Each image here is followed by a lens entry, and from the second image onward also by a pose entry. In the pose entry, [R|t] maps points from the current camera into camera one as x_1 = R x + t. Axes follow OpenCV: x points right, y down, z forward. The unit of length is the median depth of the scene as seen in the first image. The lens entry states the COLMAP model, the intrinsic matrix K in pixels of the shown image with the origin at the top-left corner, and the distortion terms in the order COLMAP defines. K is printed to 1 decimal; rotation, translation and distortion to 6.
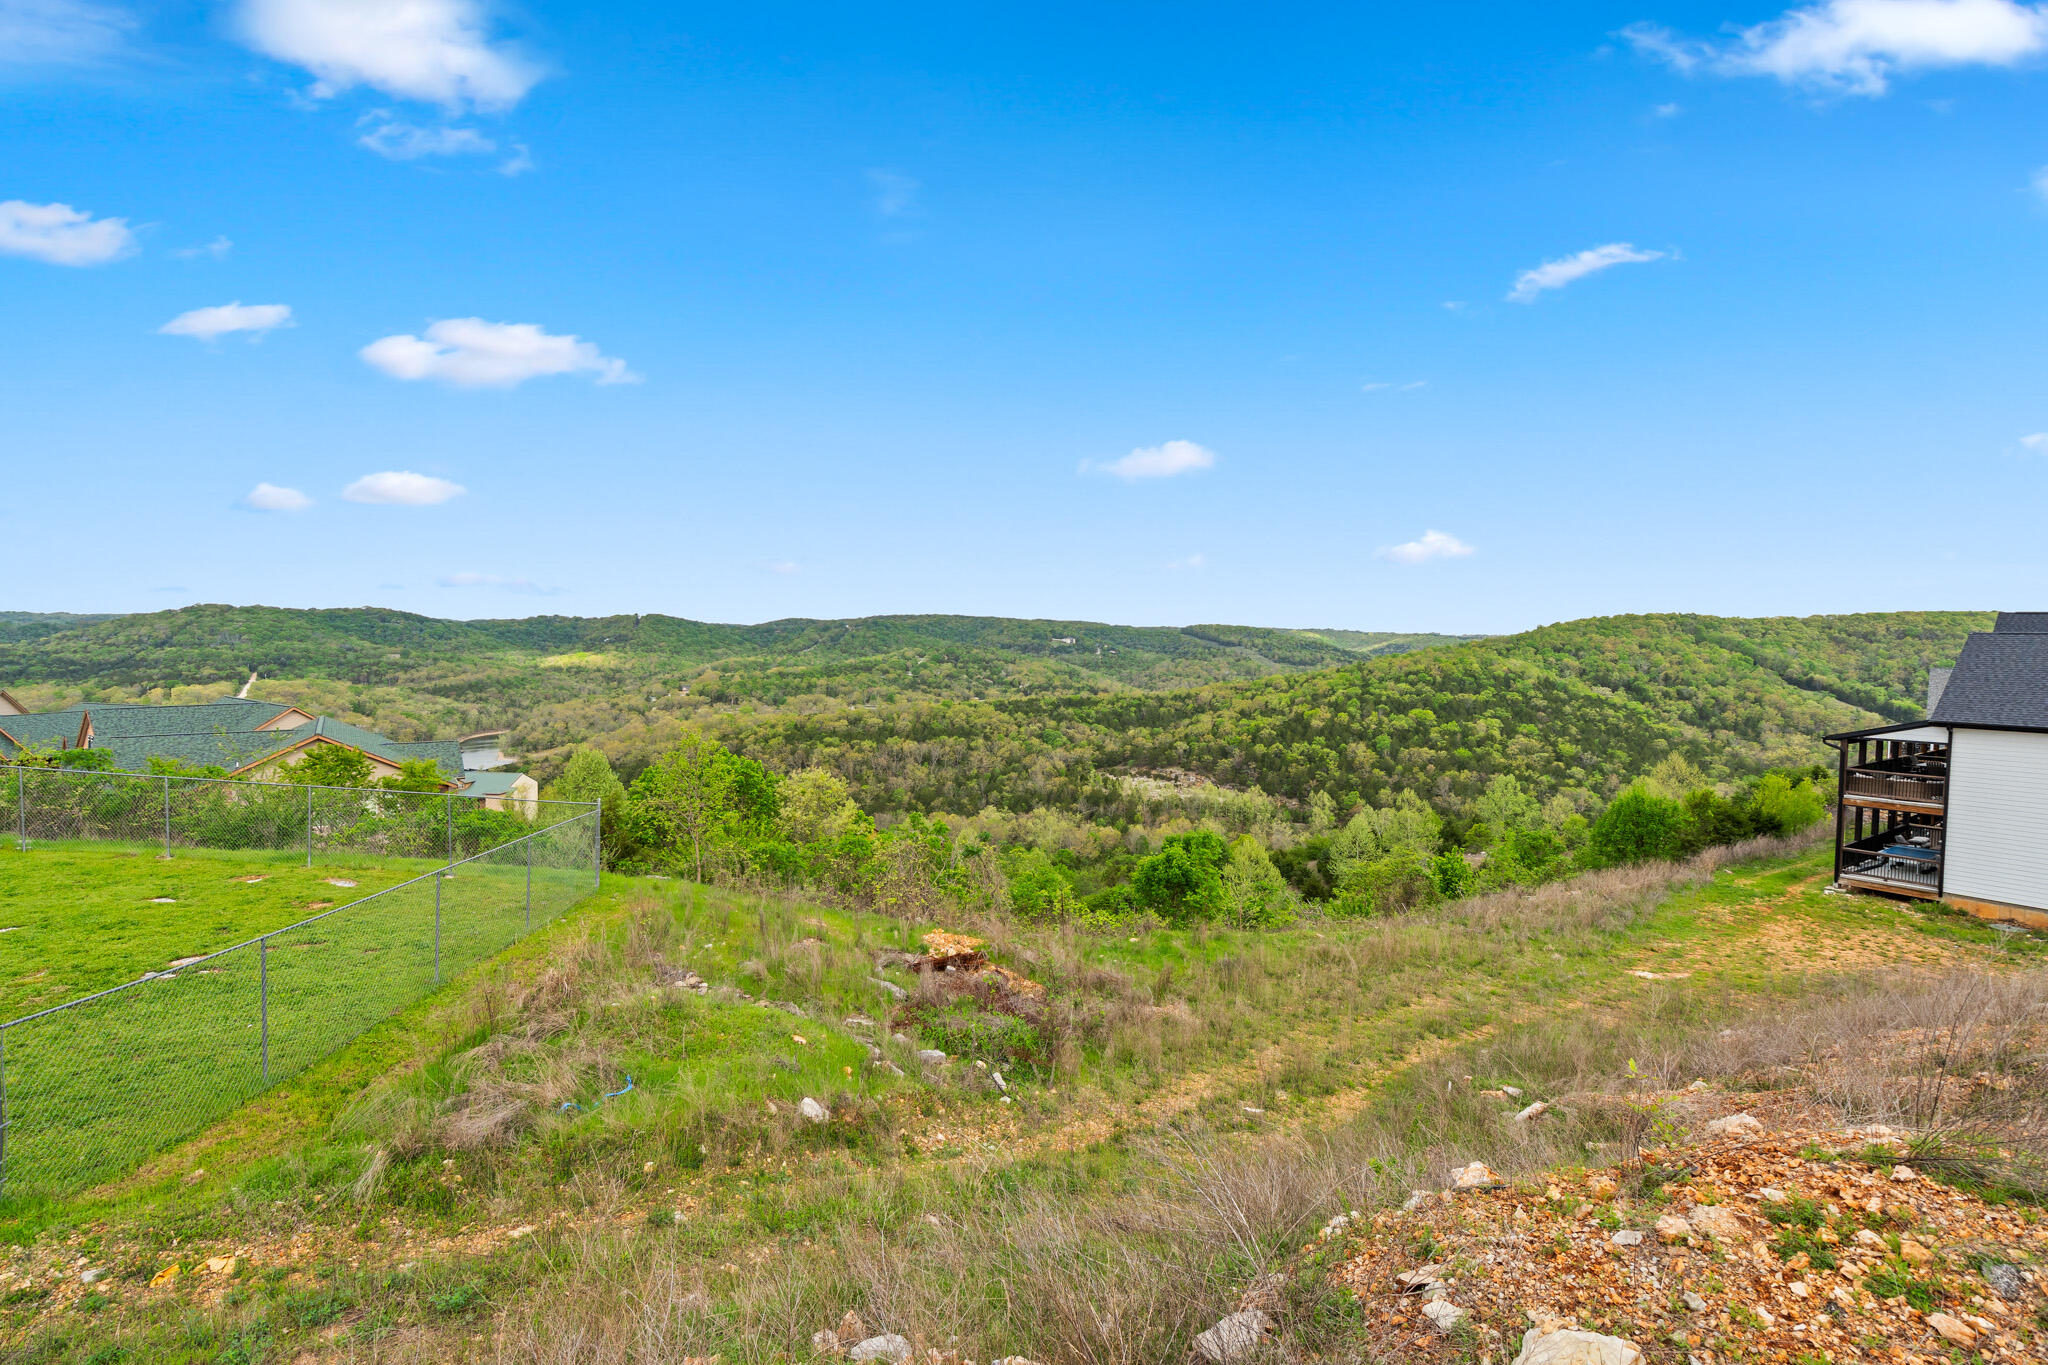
lens RADIAL K [[931.6, 0, 1012.5], [0, 931.6, 692.8], [0, 0, 1]] dist [-0.004116, 0.002464]
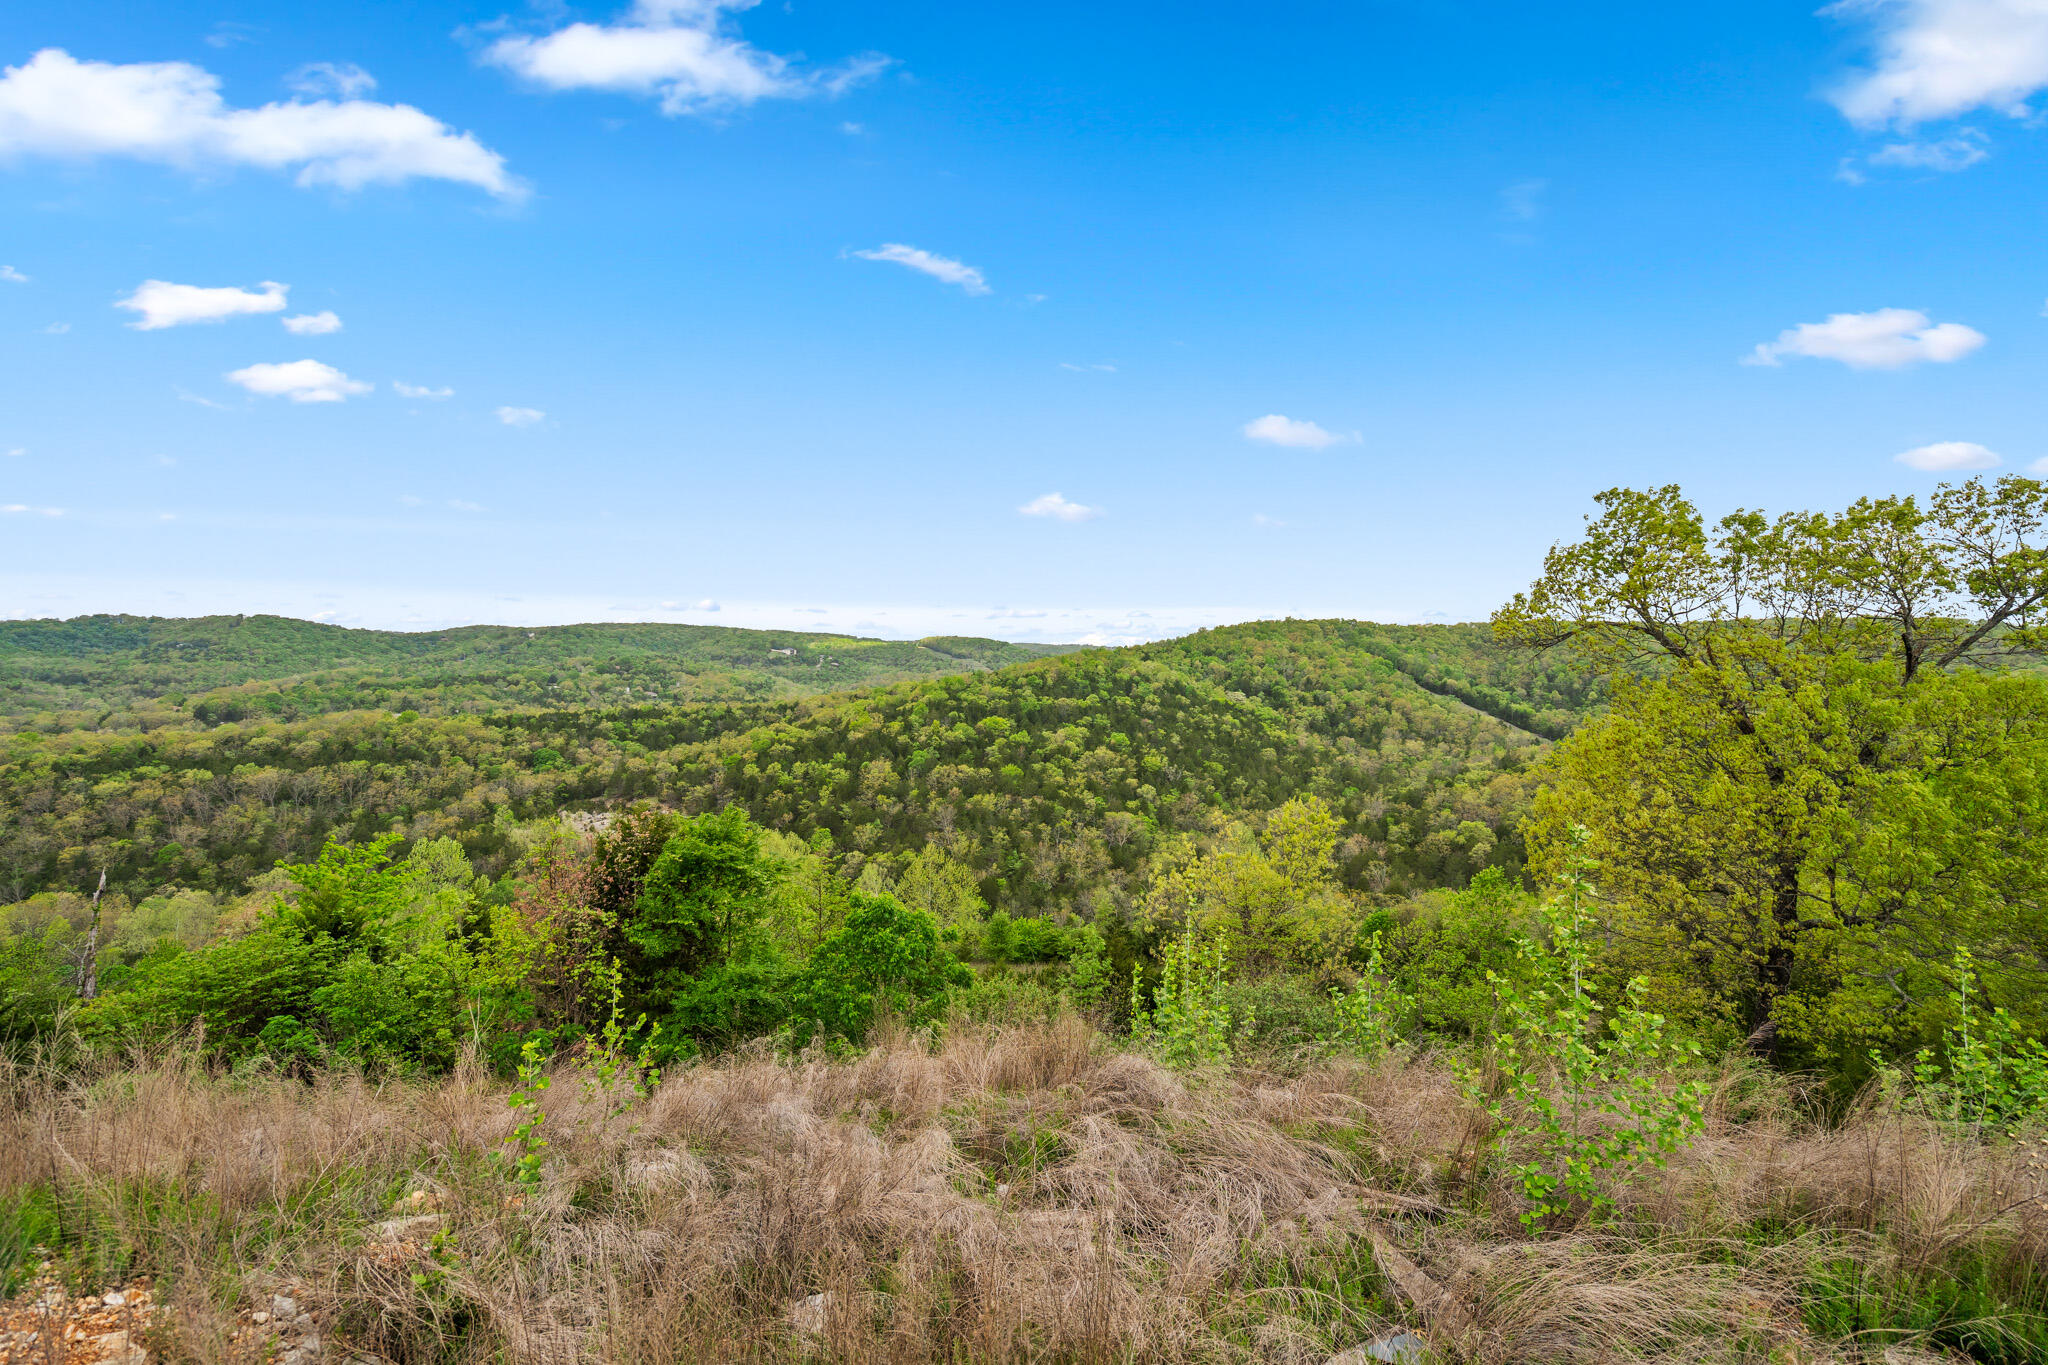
lens RADIAL K [[931.6, 0, 1017.7], [0, 931.6, 661.7], [0, 0, 1]] dist [-0.004116, 0.002464]
pose [[0.974822, 0.004586, 0.222936, 0.179705], [0.007197, 0.998621, -0.052010, 0.008047], [-0.222867, 0.052305, 0.973445, 0.133328]]
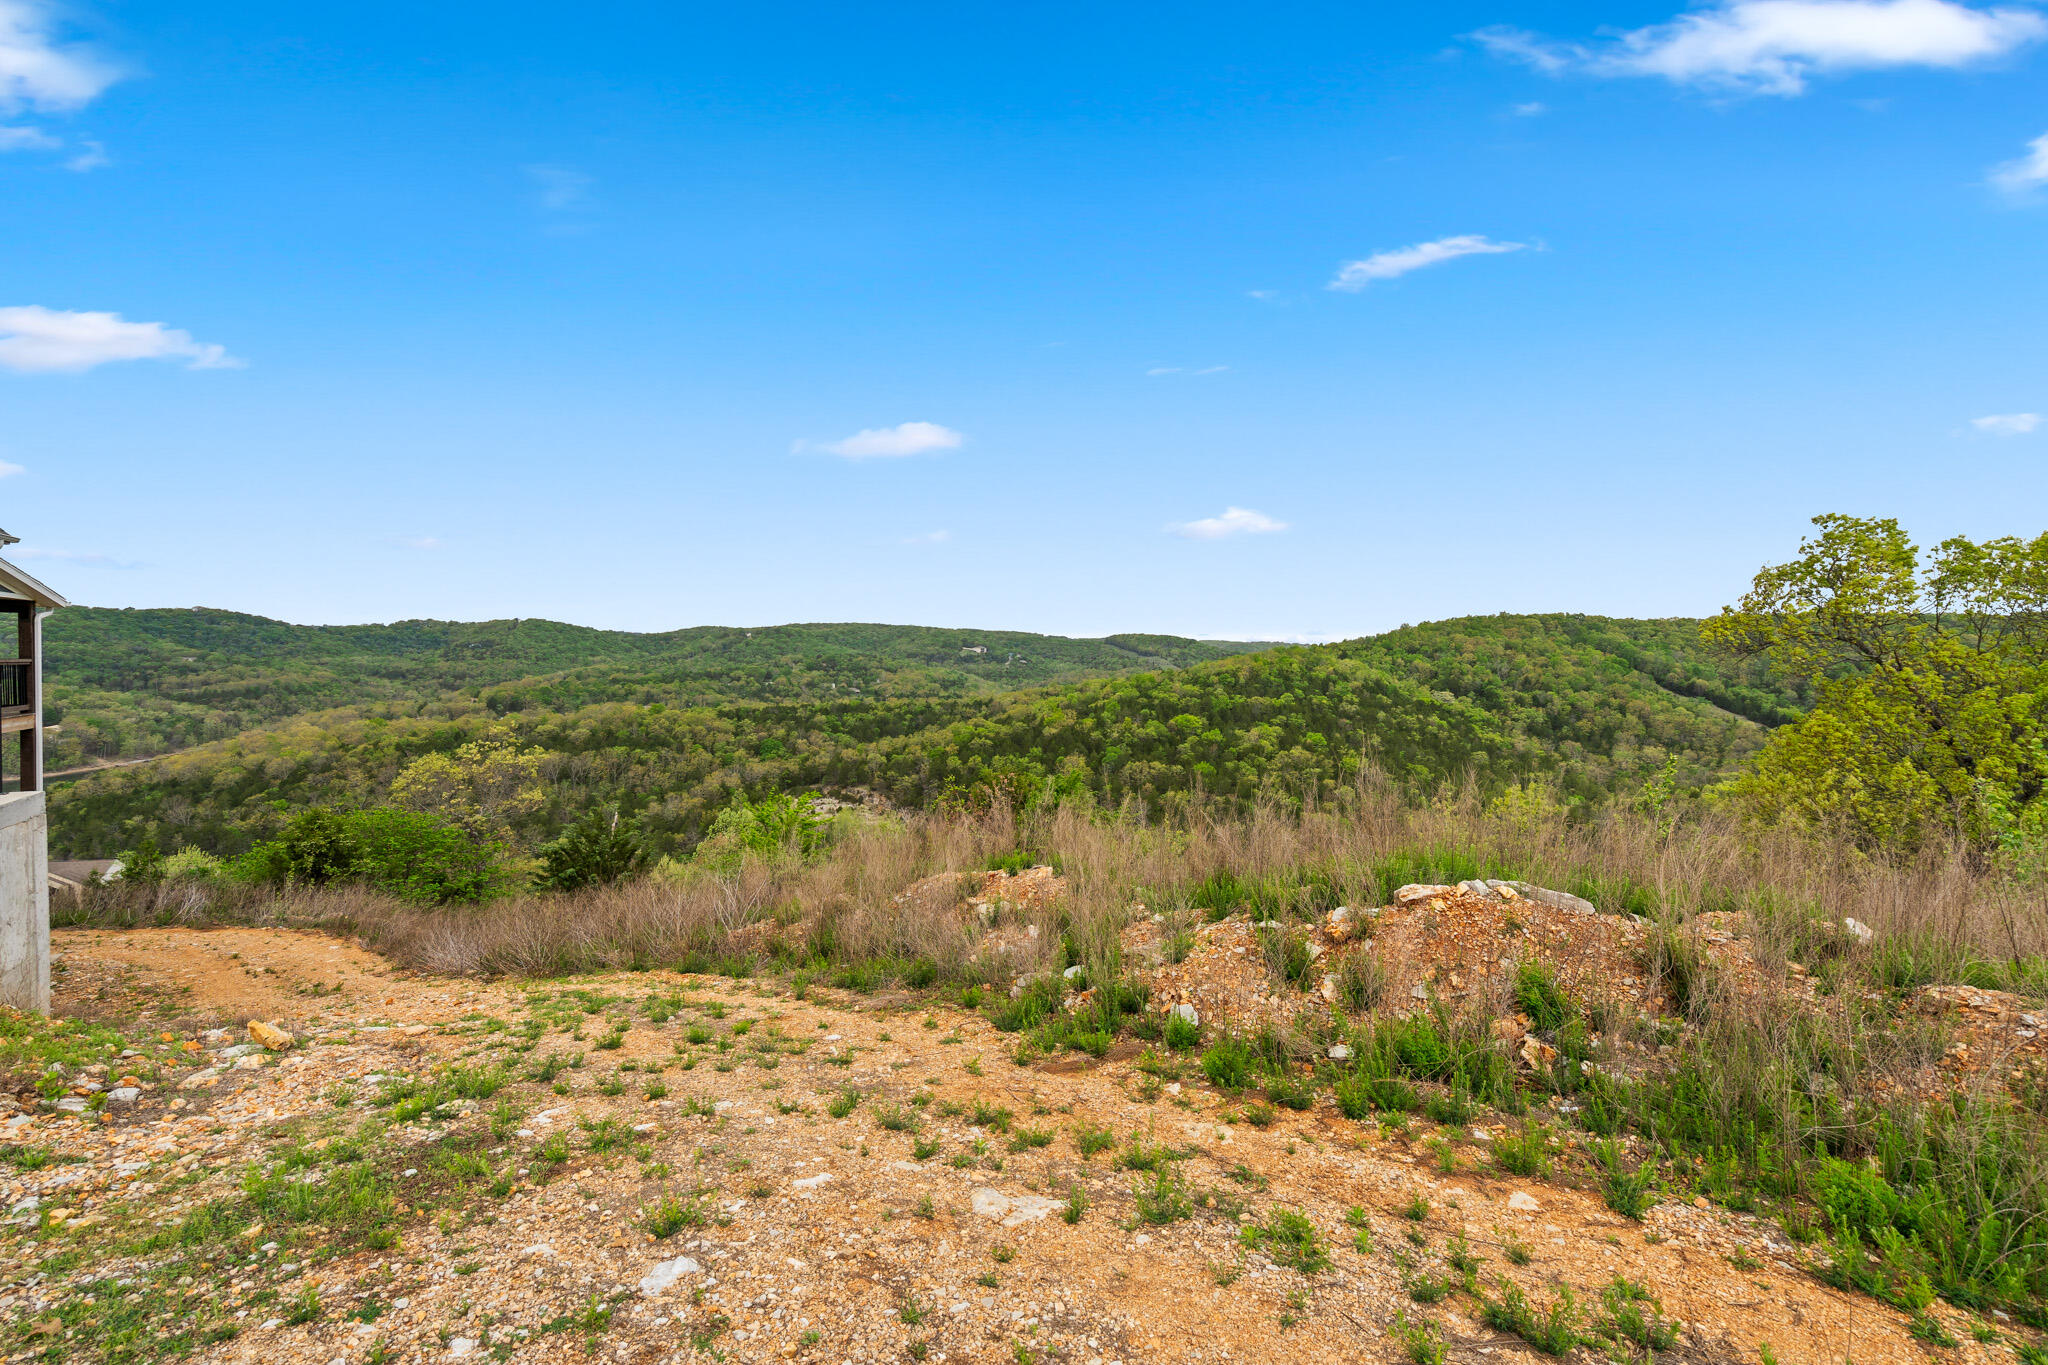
lens RADIAL K [[931.6, 0, 1011.8], [0, 931.6, 672.8], [0, 0, 1]] dist [-0.004116, 0.002464]
pose [[0.999753, 0.004071, 0.021837, 0.173969], [-0.003242, 0.999277, -0.037887, 0.008164], [-0.021975, 0.037807, 0.999043, 0.123846]]
